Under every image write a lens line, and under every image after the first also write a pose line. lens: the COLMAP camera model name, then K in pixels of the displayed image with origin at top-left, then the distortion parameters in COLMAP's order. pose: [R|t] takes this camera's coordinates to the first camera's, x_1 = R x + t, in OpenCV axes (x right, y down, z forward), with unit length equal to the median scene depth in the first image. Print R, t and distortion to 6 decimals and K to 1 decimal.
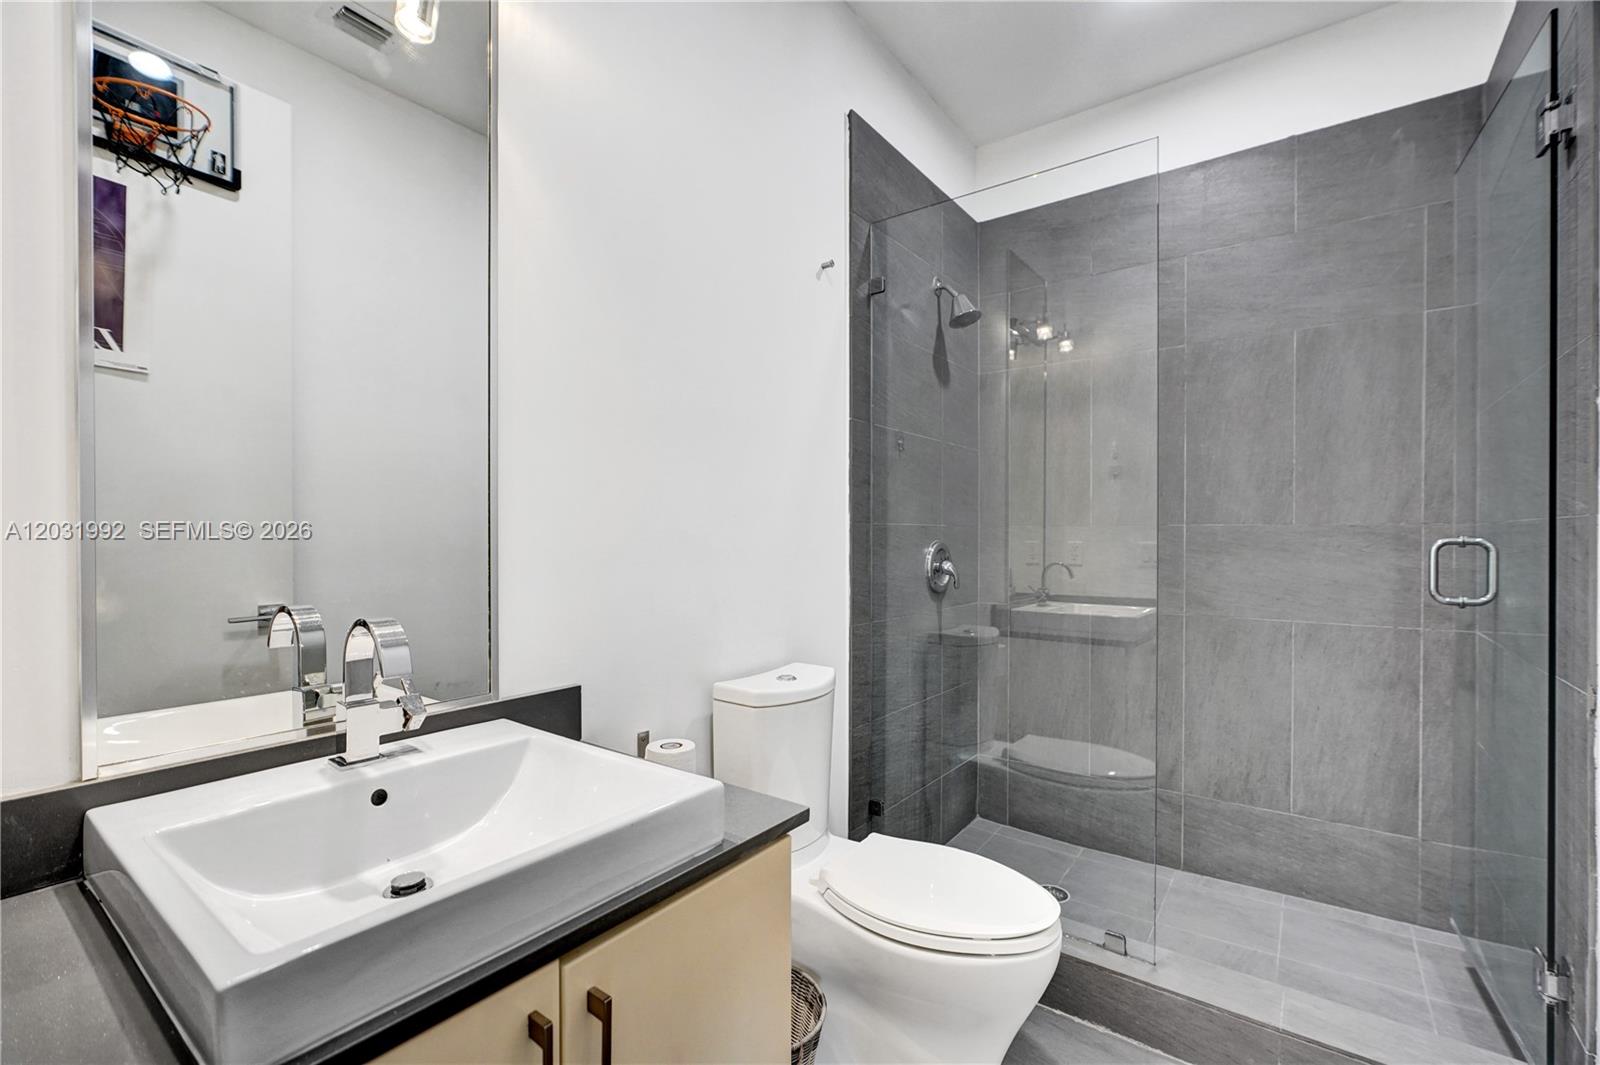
lens RADIAL K [[701.7, 0, 798.3], [0, 701.7, 538.3], [0, 0, 1]] dist [-0.000823, -0.000119]
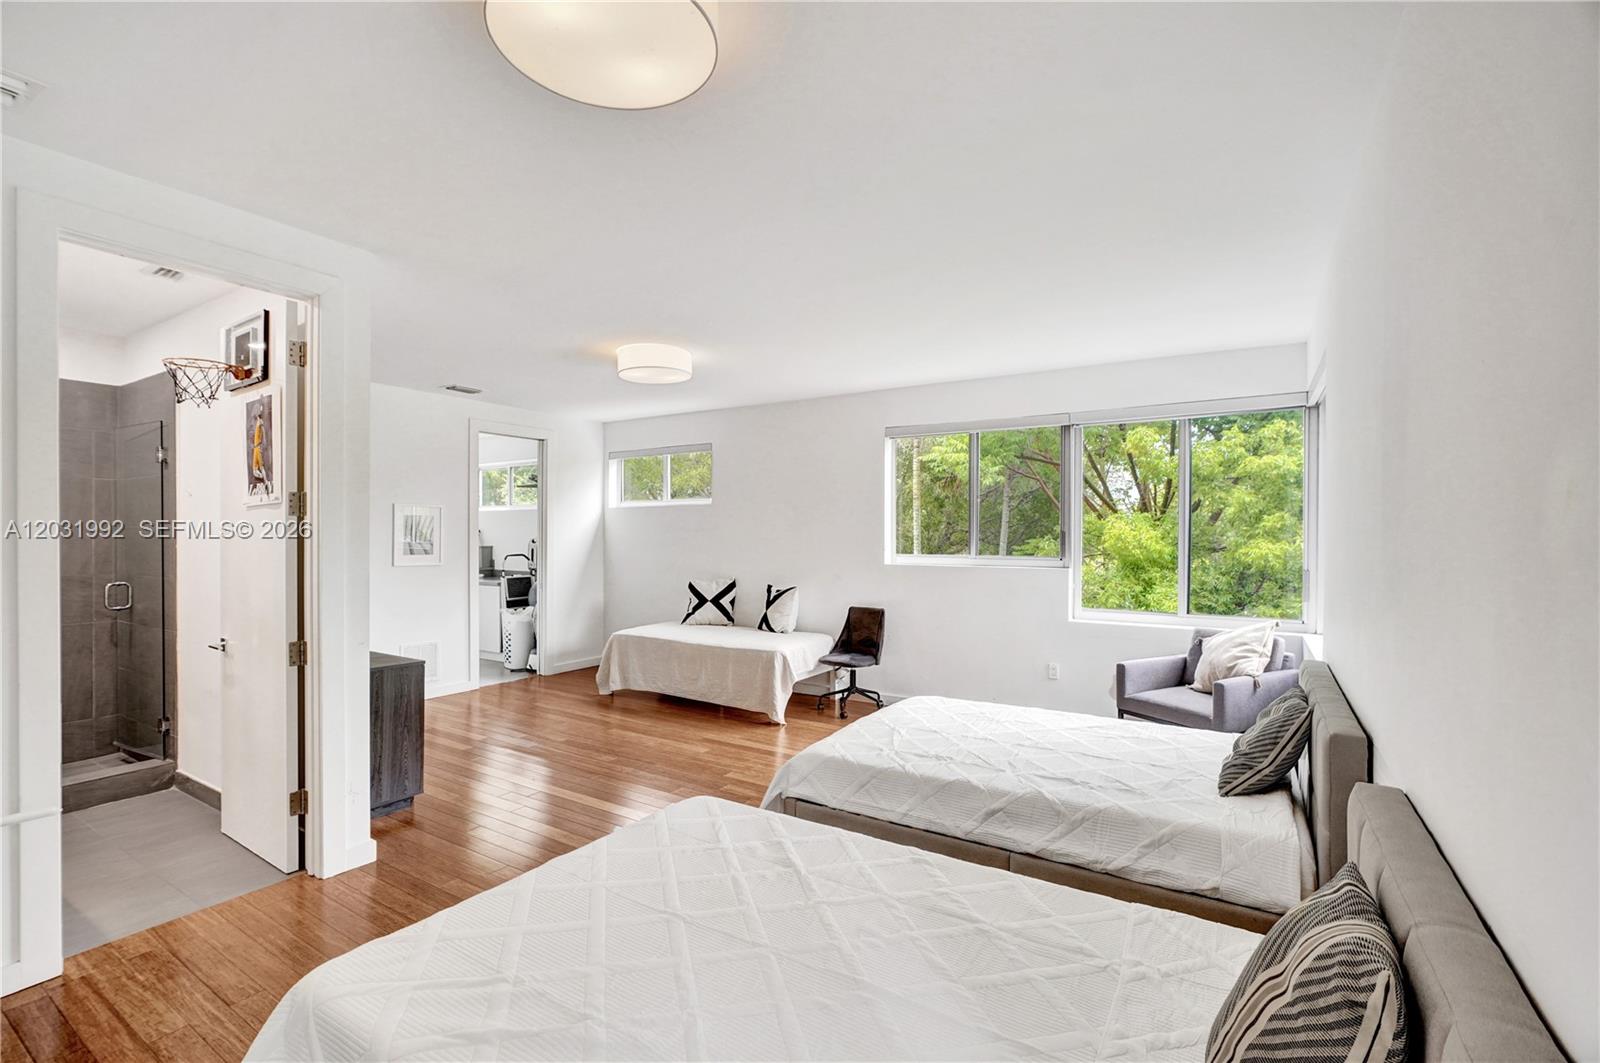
lens RADIAL K [[701.7, 0, 798.5], [0, 701.7, 533.7], [0, 0, 1]] dist [-0.000823, -0.000119]
pose [[-0.073707, -0.008018, 0.997248, -1.473491], [0.006978, 0.999939, 0.008555, -0.154030], [-0.997256, 0.007589, -0.073647, -1.051160]]
